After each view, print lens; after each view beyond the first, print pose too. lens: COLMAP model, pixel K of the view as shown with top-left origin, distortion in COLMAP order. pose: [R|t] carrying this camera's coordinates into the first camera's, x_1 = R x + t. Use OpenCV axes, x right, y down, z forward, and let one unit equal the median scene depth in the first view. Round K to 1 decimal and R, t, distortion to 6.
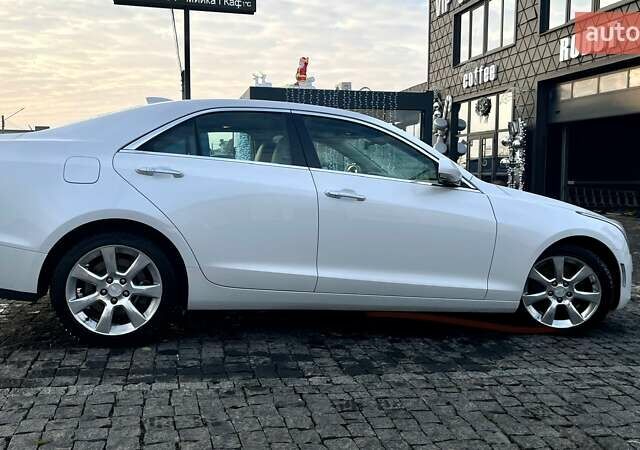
lens RADIAL K [[599.6, 0, 318.1], [0, 599.6, 220.1], [0, 0, 1]] dist [0.041525, 0.000000]
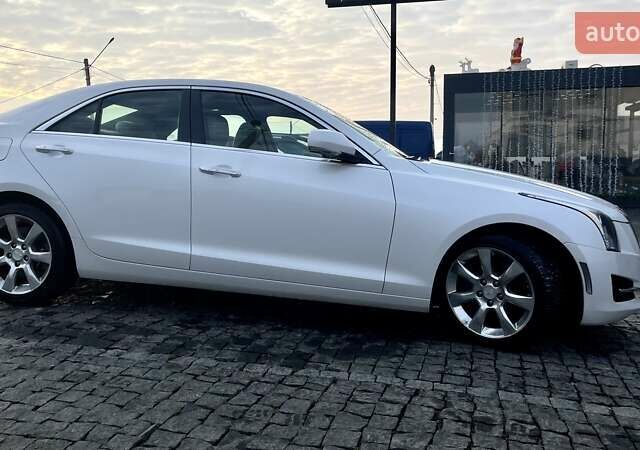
lens RADIAL K [[599.6, 0, 320.3], [0, 599.6, 222.5], [0, 0, 1]] dist [0.041525, 0.000000]
pose [[0.897752, 0.029368, -0.439520, 0.590648], [-0.025278, 0.999566, 0.015158, 0.021224], [0.439775, -0.002498, 0.898105, 0.200393]]
